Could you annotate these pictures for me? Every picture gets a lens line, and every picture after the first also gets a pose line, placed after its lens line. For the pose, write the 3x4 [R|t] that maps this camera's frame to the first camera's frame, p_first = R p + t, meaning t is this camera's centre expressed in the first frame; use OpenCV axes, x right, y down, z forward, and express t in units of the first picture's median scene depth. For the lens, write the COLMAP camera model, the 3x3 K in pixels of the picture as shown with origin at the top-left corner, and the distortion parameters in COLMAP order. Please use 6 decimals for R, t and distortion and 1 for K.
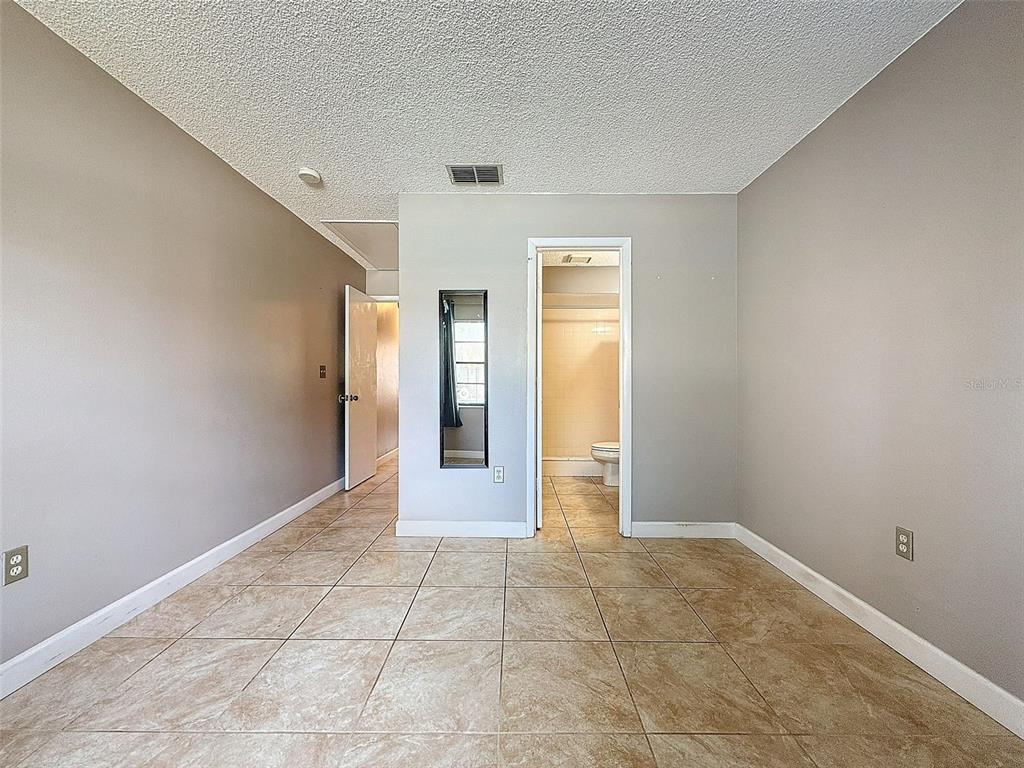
lens RADIAL K [[417.7, 0, 510.6], [0, 417.7, 386.7], [0, 0, 1]] dist [0.033948, 0.000119]
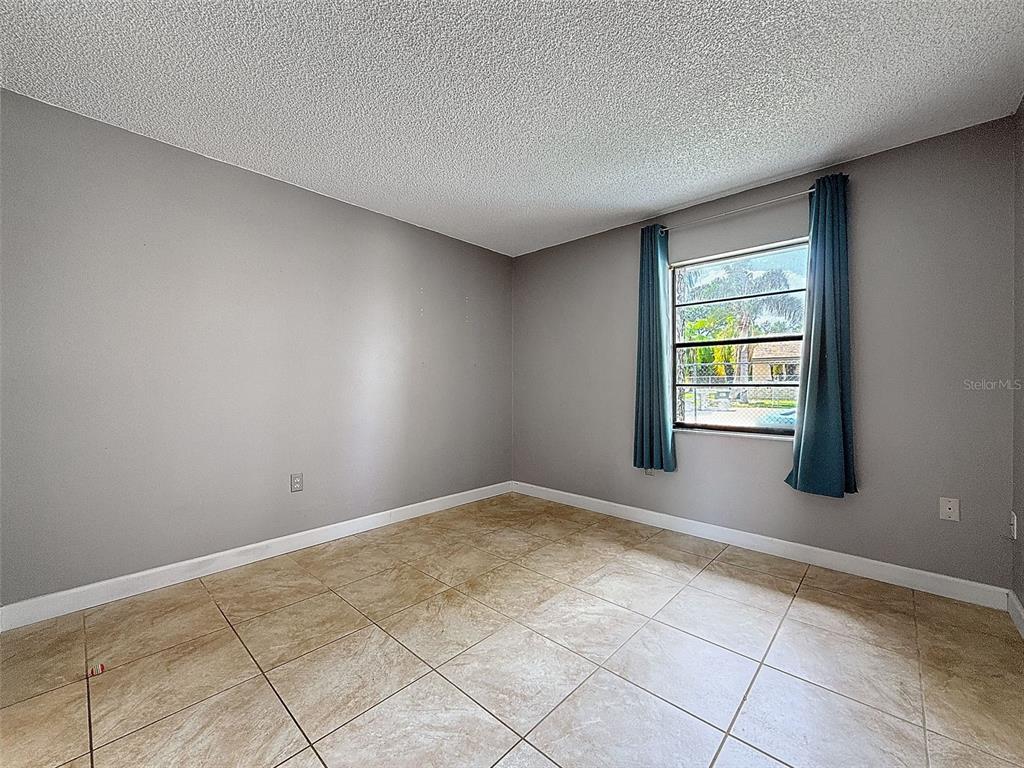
lens RADIAL K [[417.7, 0, 511.4], [0, 417.7, 384.4], [0, 0, 1]] dist [0.033948, 0.000119]
pose [[-0.740066, 0.005960, 0.672508, -0.774348], [0.003973, 0.999982, -0.004490, -0.007134], [-0.672522, -0.000651, -0.740077, 1.595456]]
